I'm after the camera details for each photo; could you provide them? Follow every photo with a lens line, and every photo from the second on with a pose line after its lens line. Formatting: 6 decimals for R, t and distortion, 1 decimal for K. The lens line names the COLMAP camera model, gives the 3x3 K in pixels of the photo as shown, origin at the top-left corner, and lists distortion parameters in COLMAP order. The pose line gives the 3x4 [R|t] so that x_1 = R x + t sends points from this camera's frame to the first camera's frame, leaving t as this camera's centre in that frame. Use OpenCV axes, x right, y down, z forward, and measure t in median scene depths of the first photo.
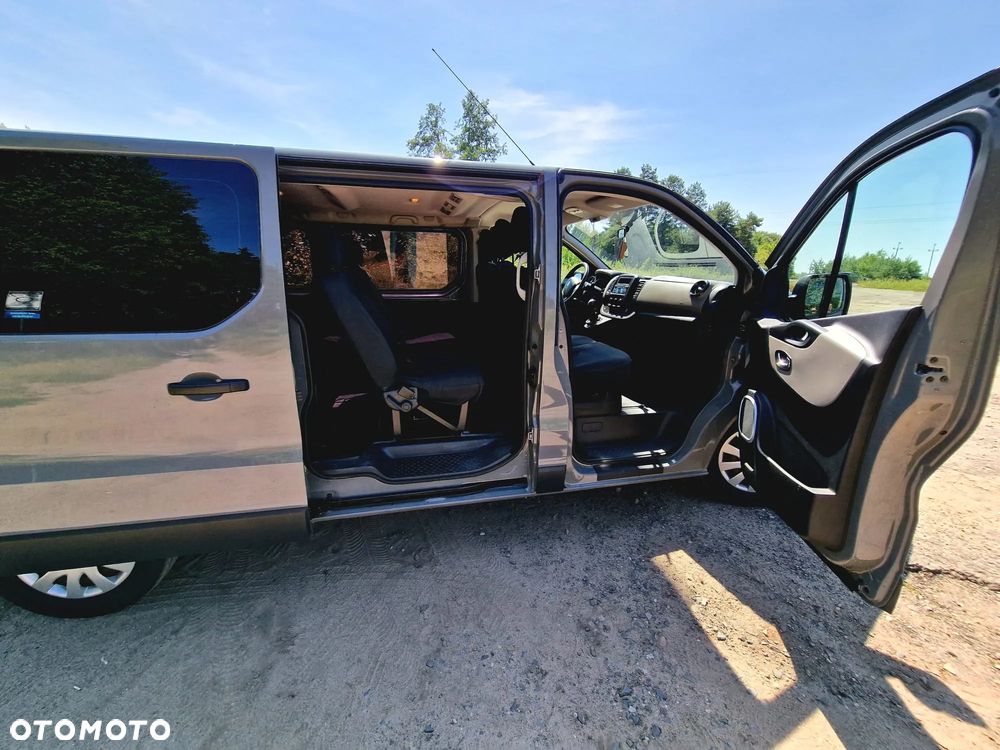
lens RADIAL K [[408.9, 0, 501.7], [0, 408.9, 375.3], [0, 0, 1]] dist [-0.003521, -0.000799]
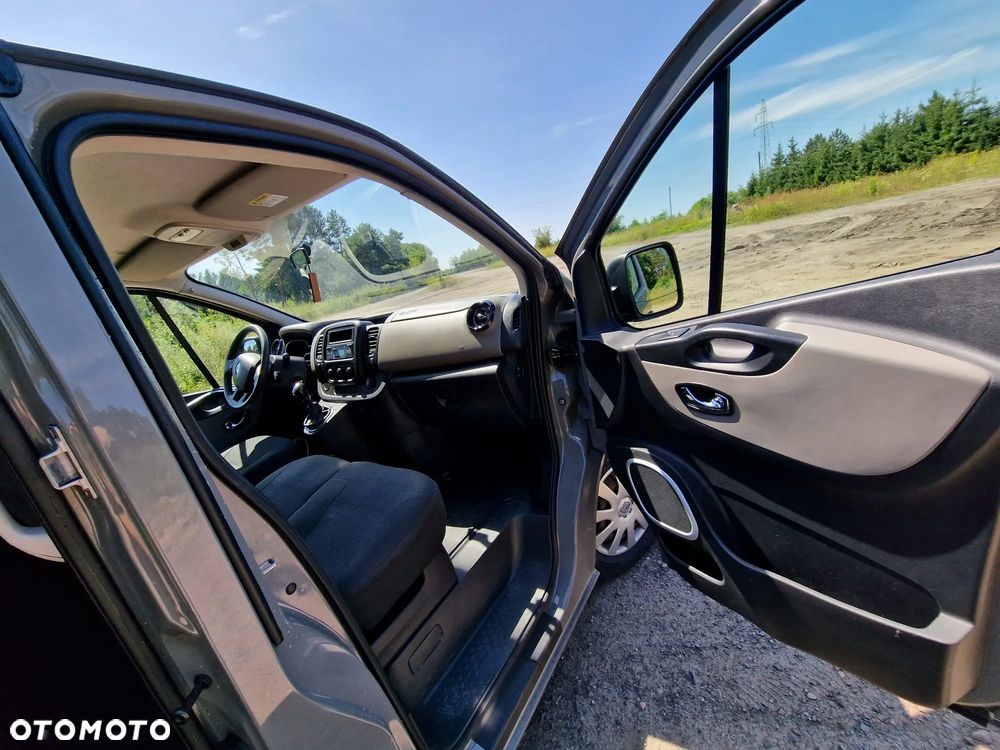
lens RADIAL K [[408.9, 0, 493.7], [0, 408.9, 375.6], [0, 0, 1]] dist [-0.003521, -0.000799]
pose [[0.717036, -0.367262, 0.592434, 0.088414], [0.402891, 0.911944, 0.077705, -0.131079], [-0.568804, 0.182968, 0.801863, 0.403071]]
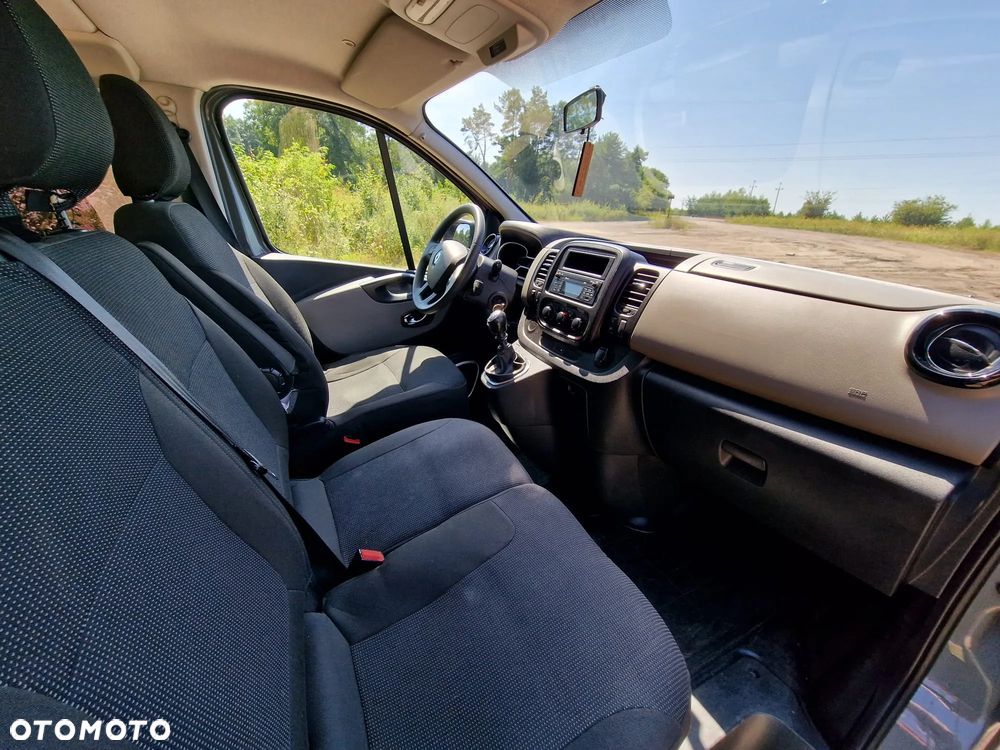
lens RADIAL K [[408.9, 0, 494.2], [0, 408.9, 376.1], [0, 0, 1]] dist [-0.003521, -0.000799]
pose [[0.973567, -0.076310, 0.215277, 0.132877], [0.043289, 0.987101, 0.154136, -0.183825], [-0.224262, -0.140742, 0.964312, 0.631508]]
